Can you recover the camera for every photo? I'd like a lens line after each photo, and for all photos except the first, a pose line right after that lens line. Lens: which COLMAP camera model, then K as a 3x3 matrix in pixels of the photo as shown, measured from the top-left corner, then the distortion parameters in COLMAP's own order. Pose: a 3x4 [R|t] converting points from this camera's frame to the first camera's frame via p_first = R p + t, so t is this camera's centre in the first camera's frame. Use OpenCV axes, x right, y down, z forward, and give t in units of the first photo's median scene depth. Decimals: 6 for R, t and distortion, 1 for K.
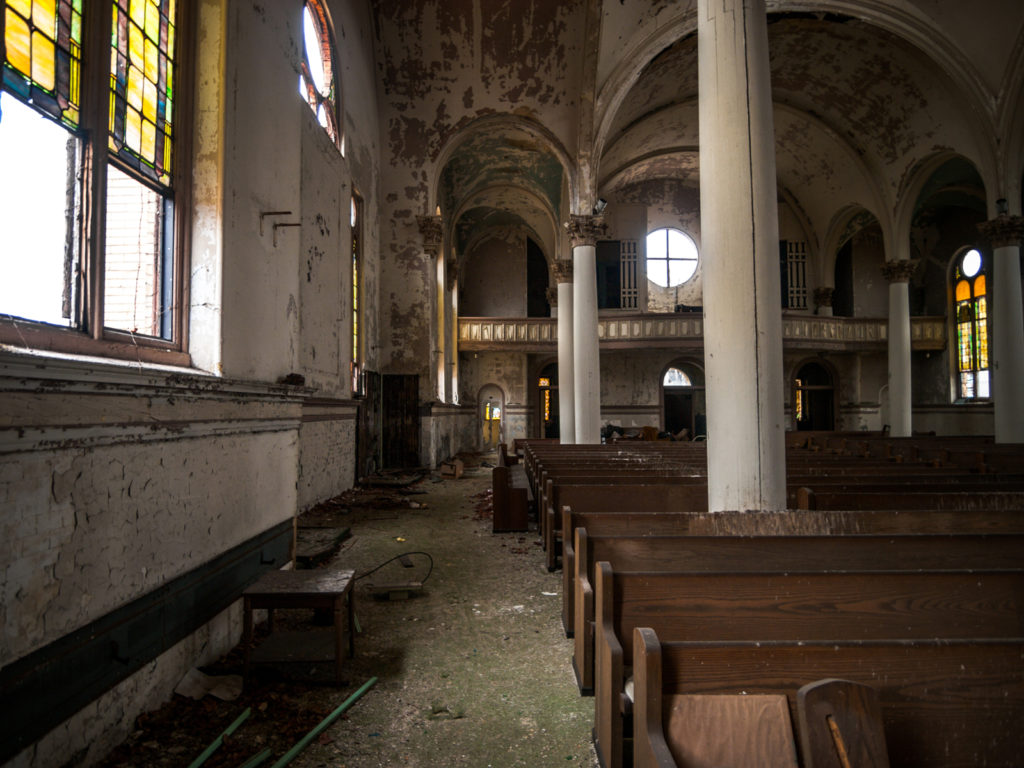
lens RADIAL K [[643.9, 0, 509.5], [0, 643.9, 377.8], [0, 0, 1]] dist [-0.028975, 0.004555]
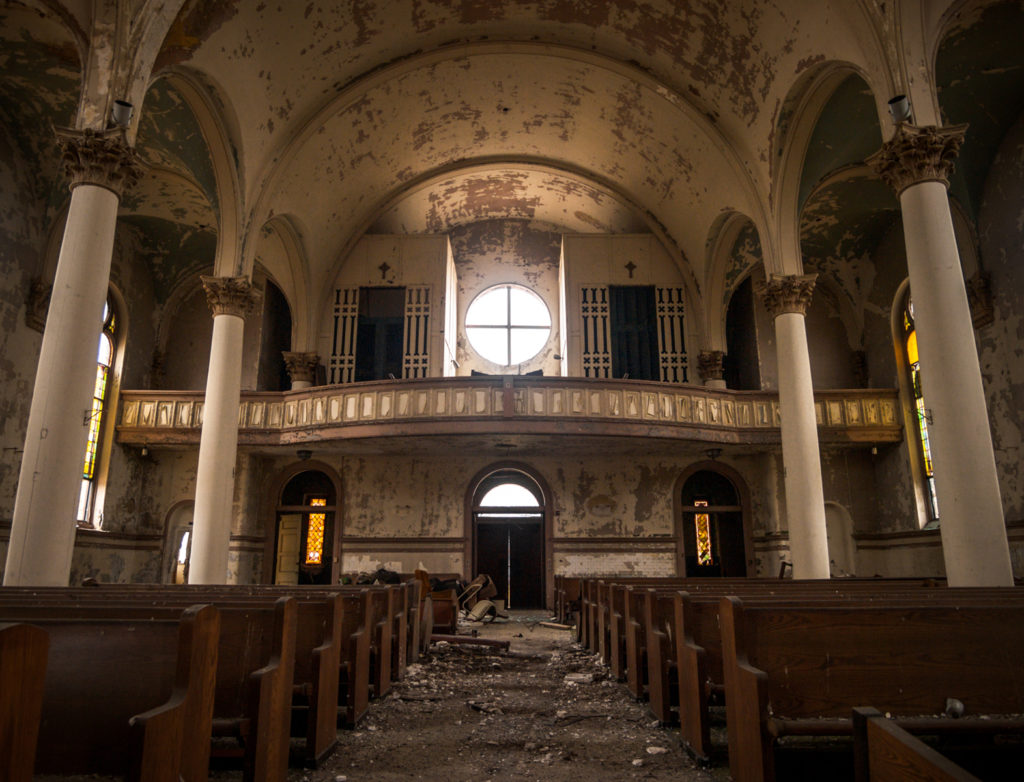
lens RADIAL K [[710.4, 0, 504.0], [0, 710.4, 379.7], [0, 0, 1]] dist [-0.026838, -0.002177]
pose [[0.999987, 0.001602, 0.004751, 0.337983], [-0.000573, 0.977878, -0.209174, 0.046592], [-0.004981, 0.209168, 0.977867, 0.365251]]
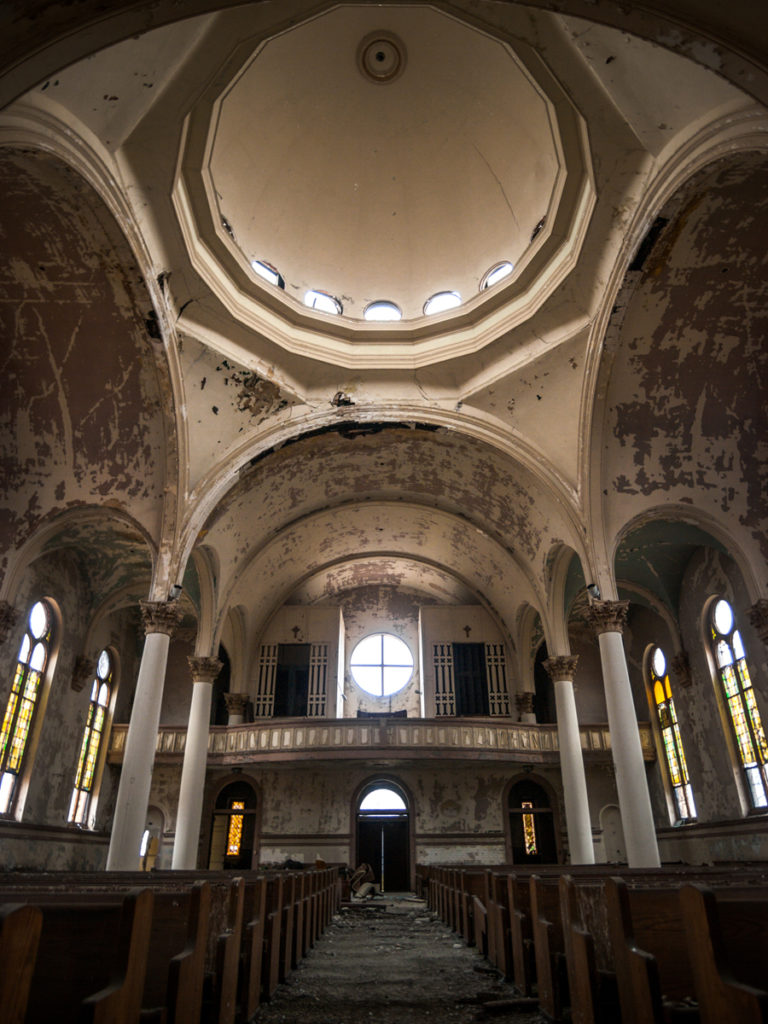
lens RADIAL K [[643.9, 0, 386.5], [0, 643.9, 505.7], [0, 0, 1]] dist [-0.028975, 0.004555]
pose [[0.999741, 0.006204, 0.021919, 0.327313], [0.004045, 0.898561, -0.438831, 0.029701], [-0.022418, 0.438806, 0.898302, 0.052510]]
